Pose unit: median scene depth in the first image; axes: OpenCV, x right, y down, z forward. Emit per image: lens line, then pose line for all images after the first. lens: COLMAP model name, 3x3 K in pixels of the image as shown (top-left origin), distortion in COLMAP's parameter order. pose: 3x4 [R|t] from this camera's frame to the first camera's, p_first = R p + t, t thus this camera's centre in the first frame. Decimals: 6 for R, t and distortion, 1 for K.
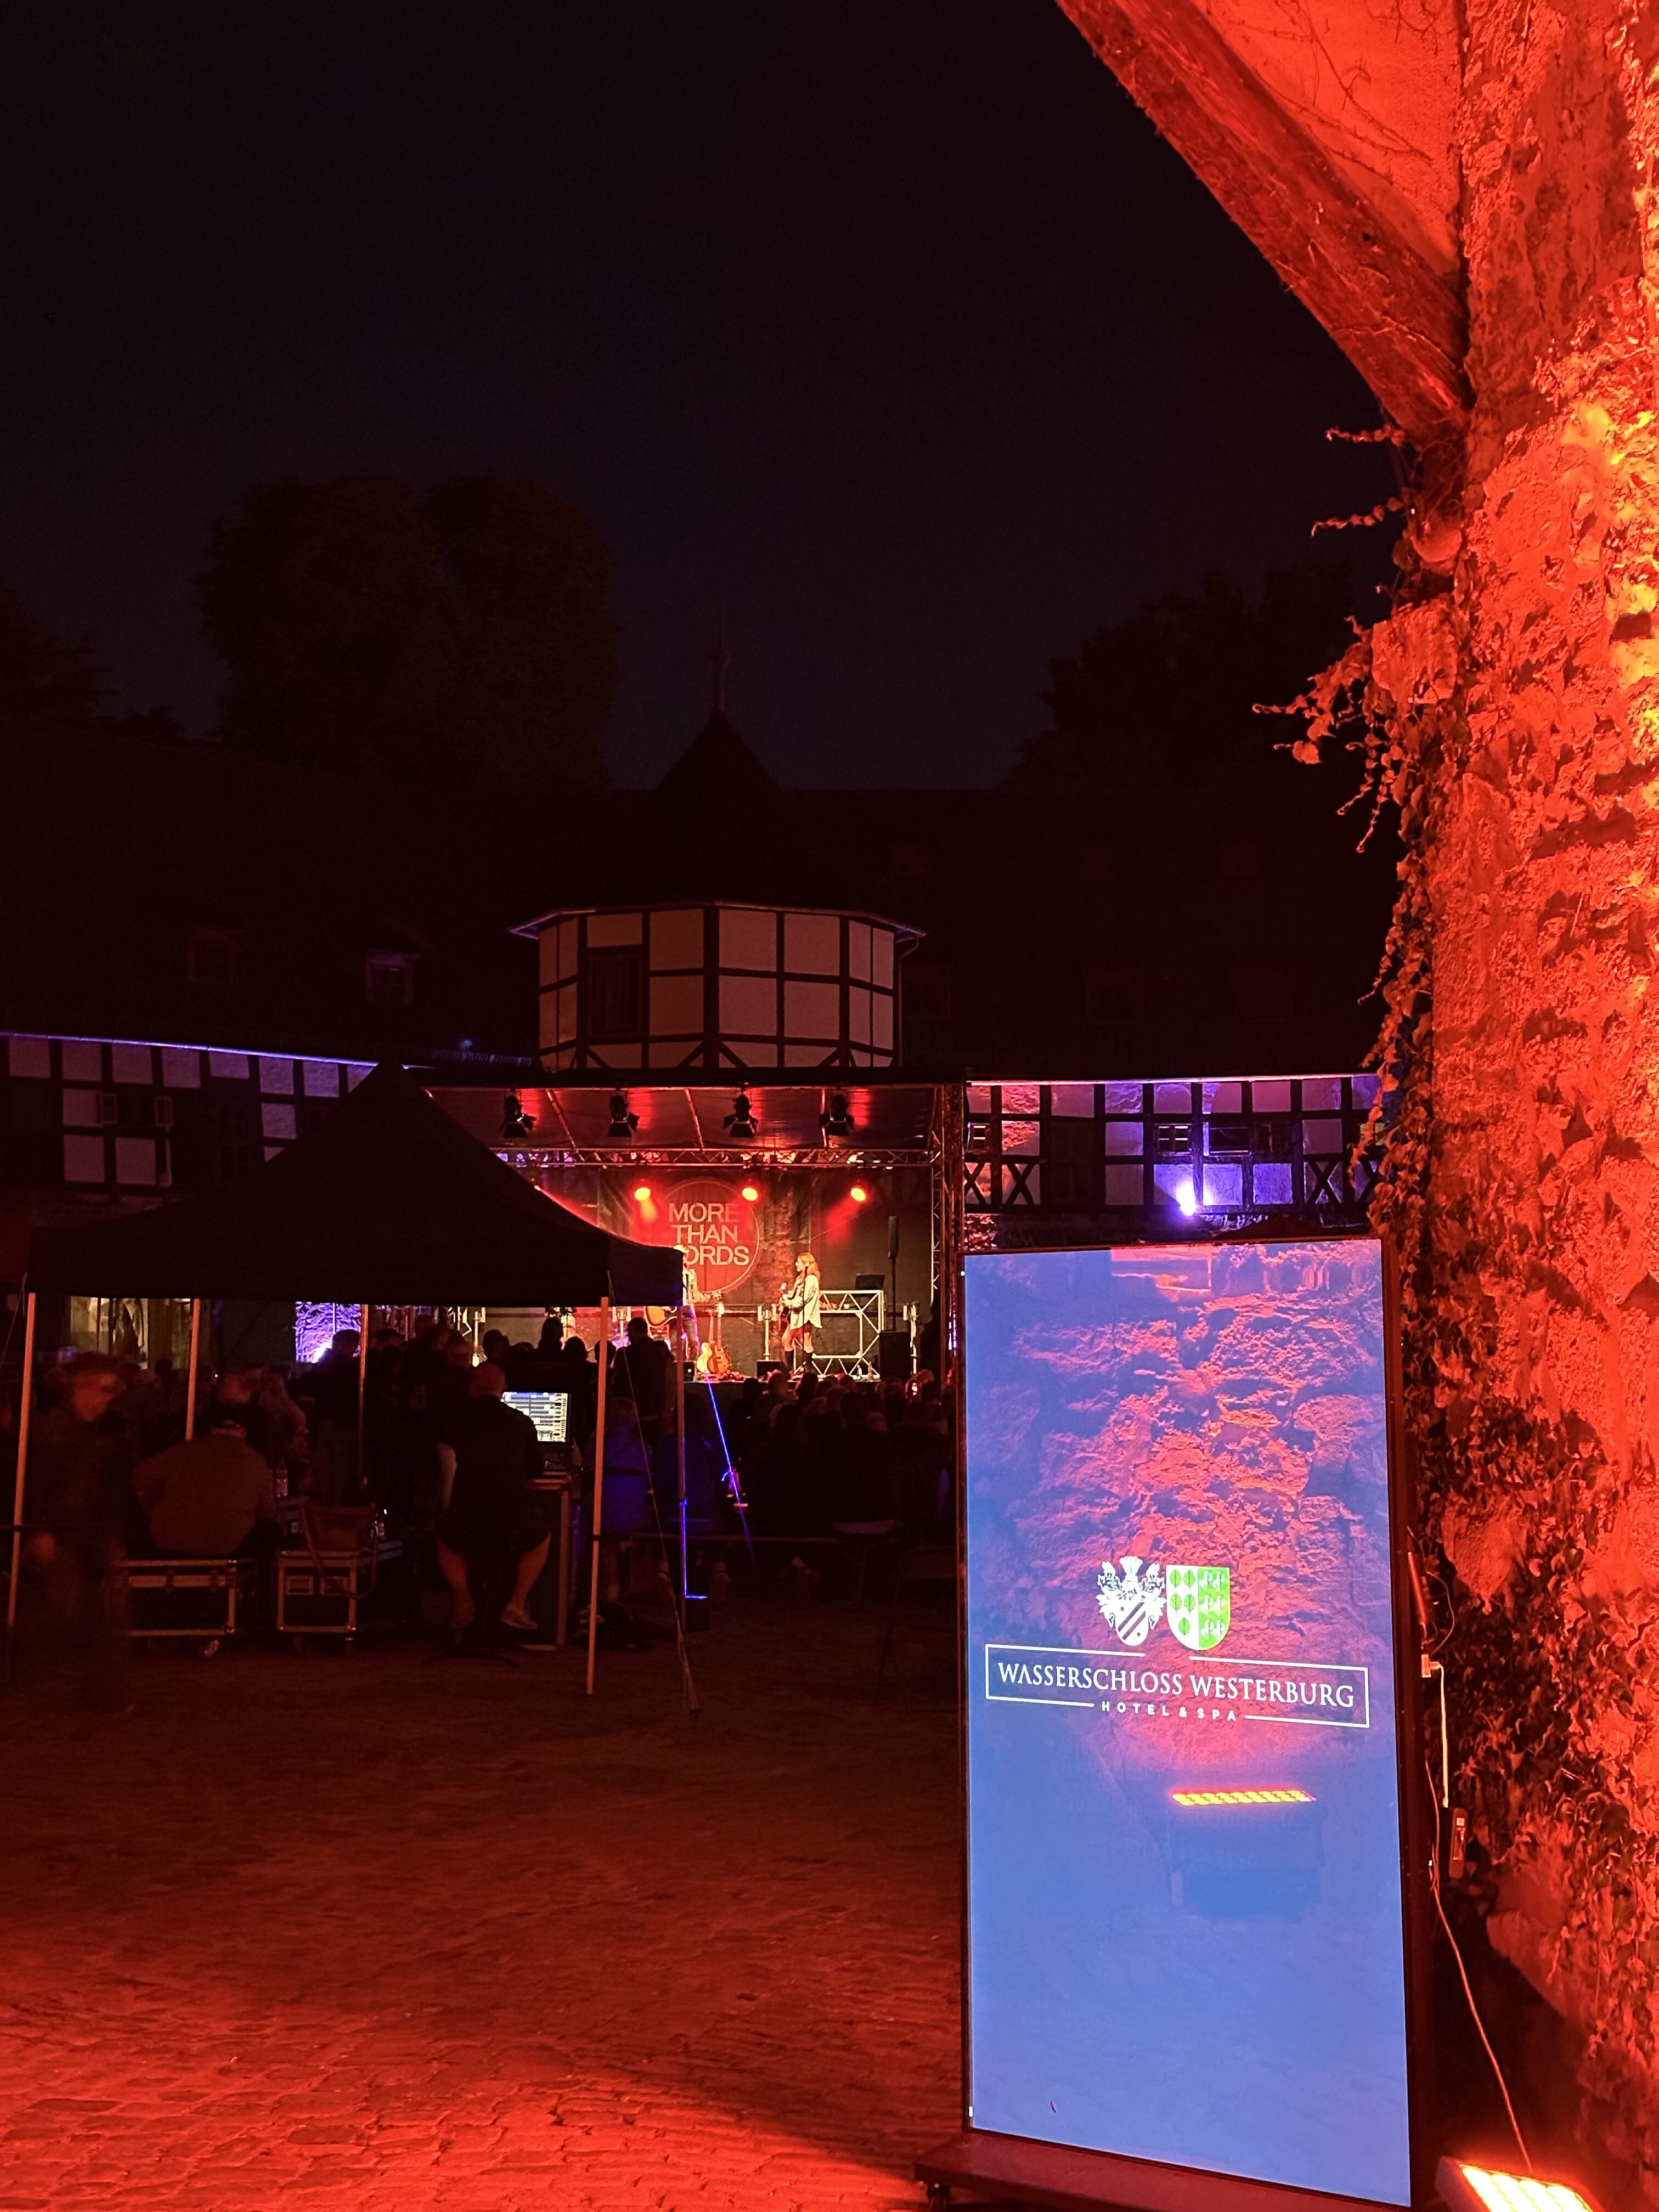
lens RADIAL K [[3154.3, 0, 829.5], [0, 3154.3, 1106.0], [0, 0, 1]] dist [0.194928, -0.329574]
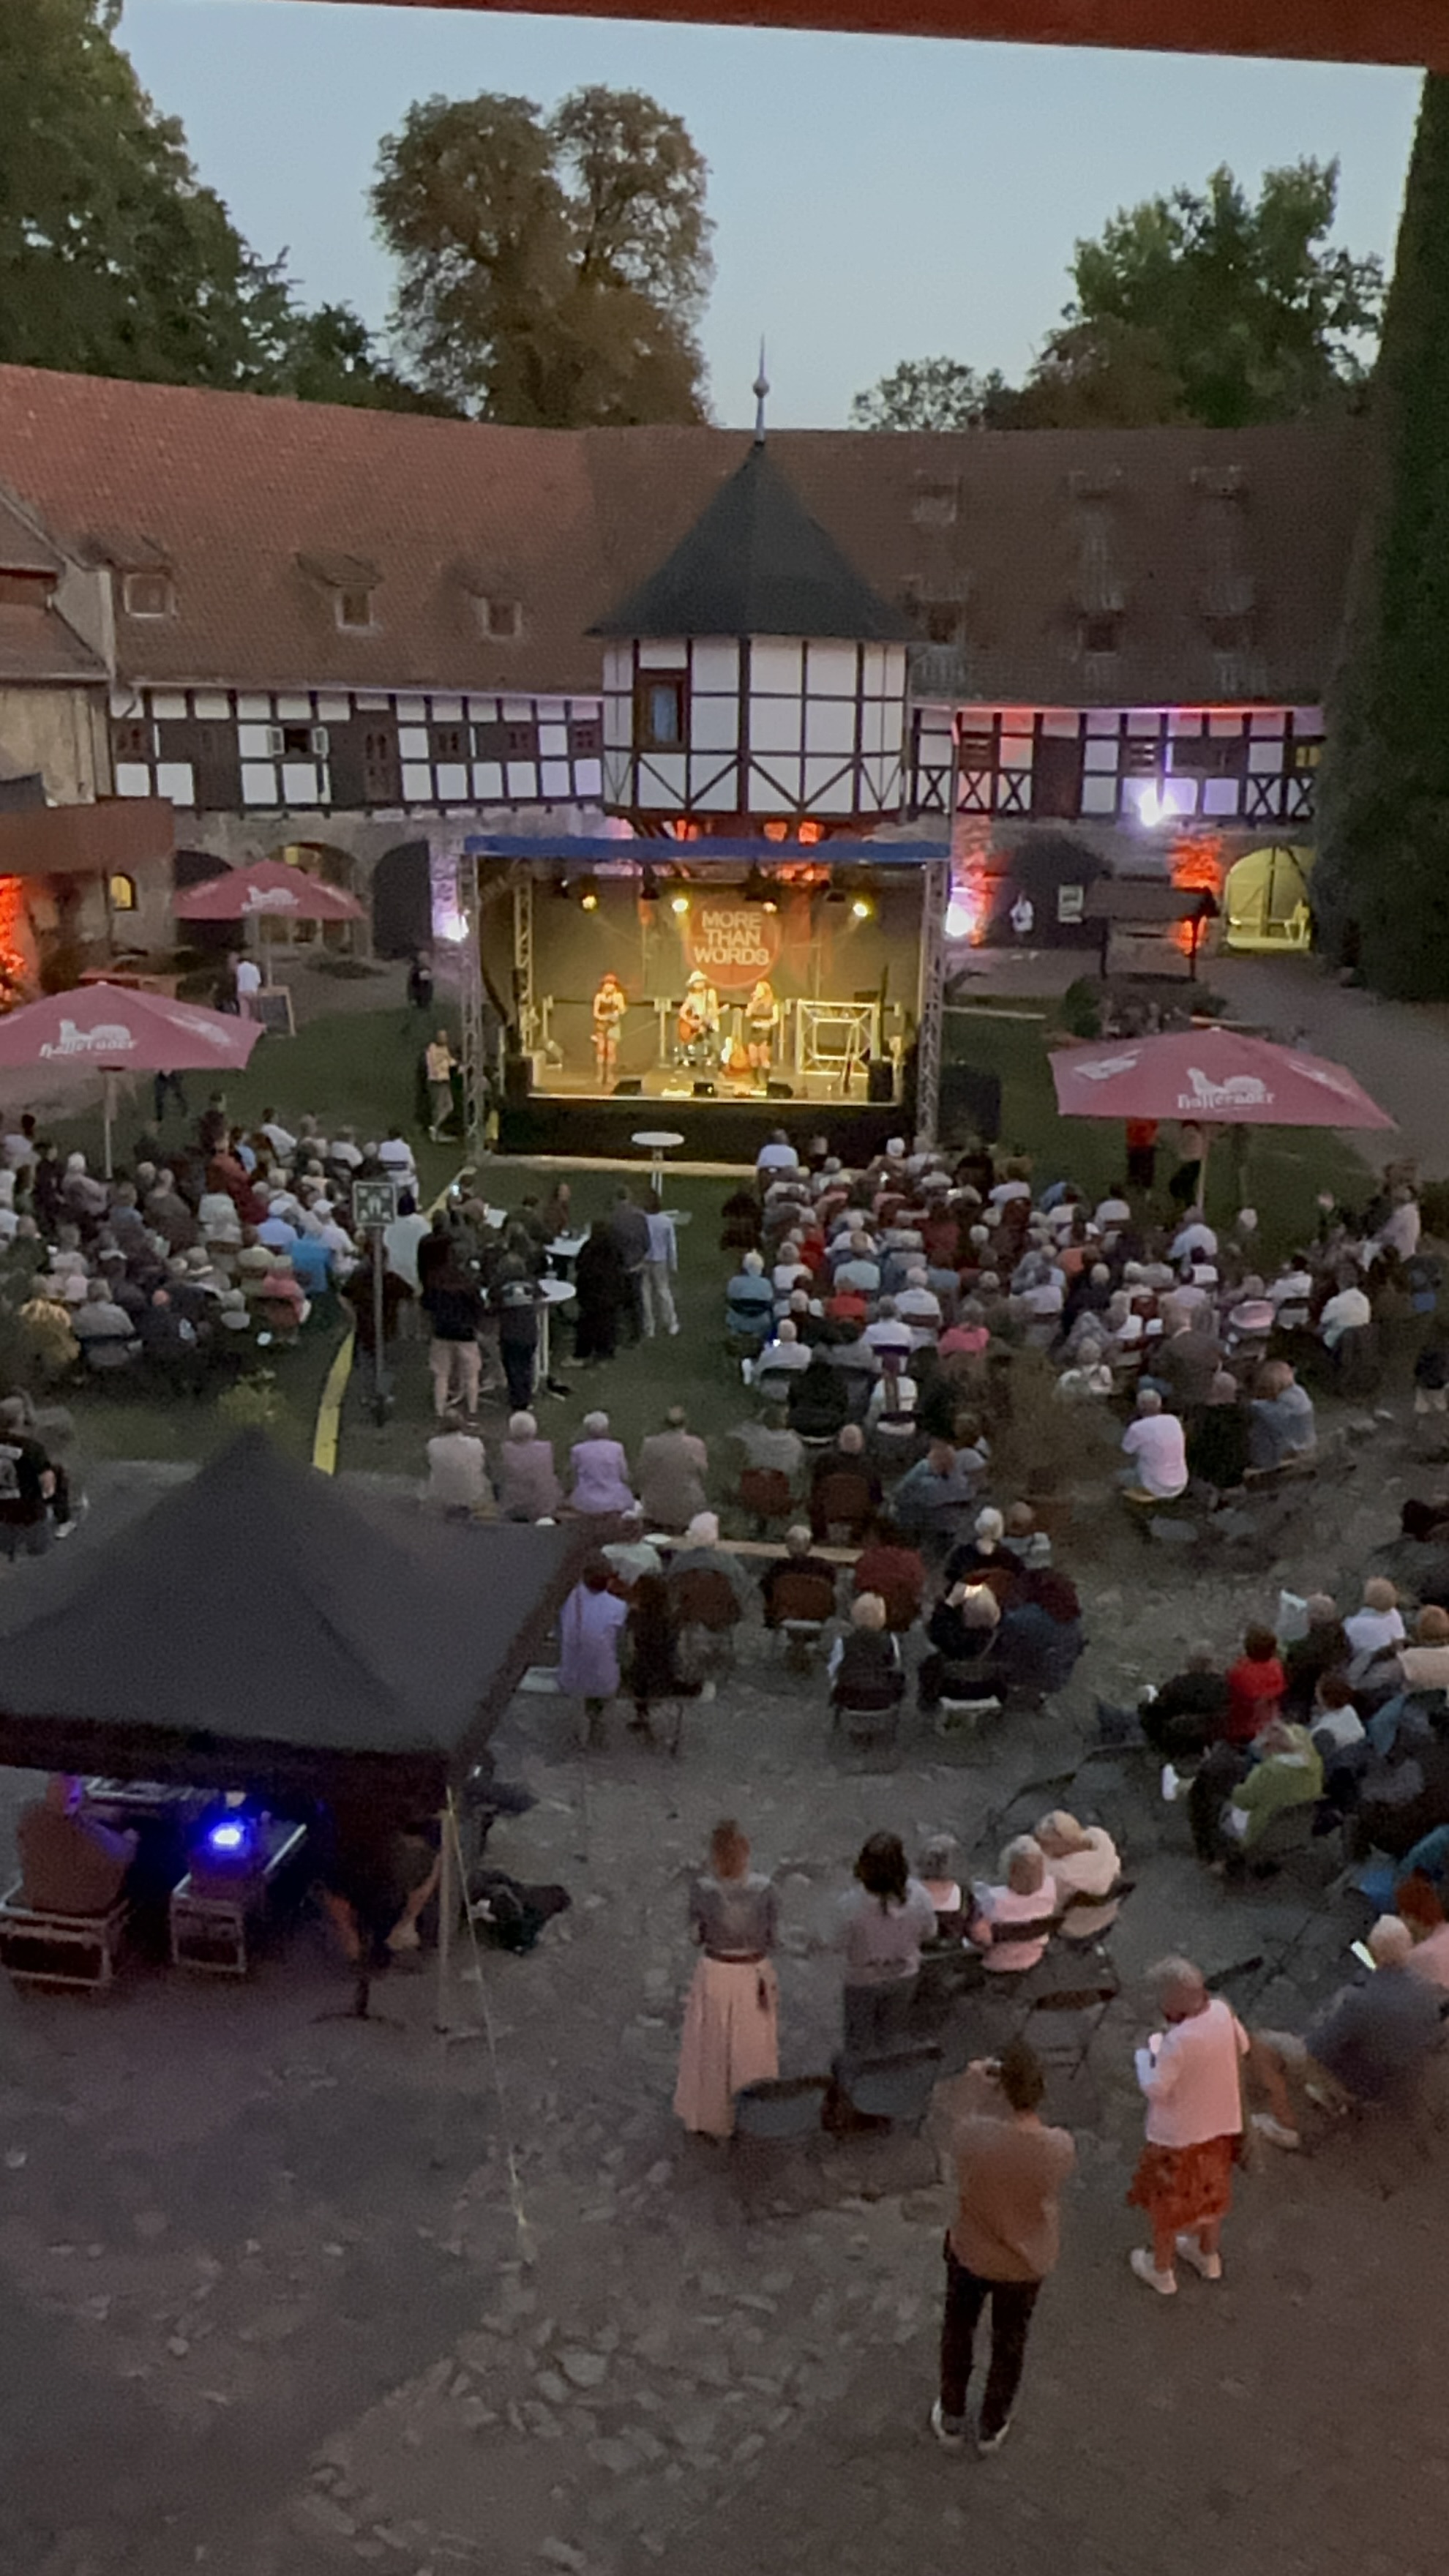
lens RADIAL K [[2222.4, 0, 714.5], [0, 2222.4, 1295.9], [0, 0, 1]] dist [-0.009122, 0.057634]
pose [[0.996748, 0.032896, -0.073557, 0.085557], [-0.006170, 0.941346, 0.337385, -0.488583], [0.080341, -0.335834, 0.938488, 0.680825]]
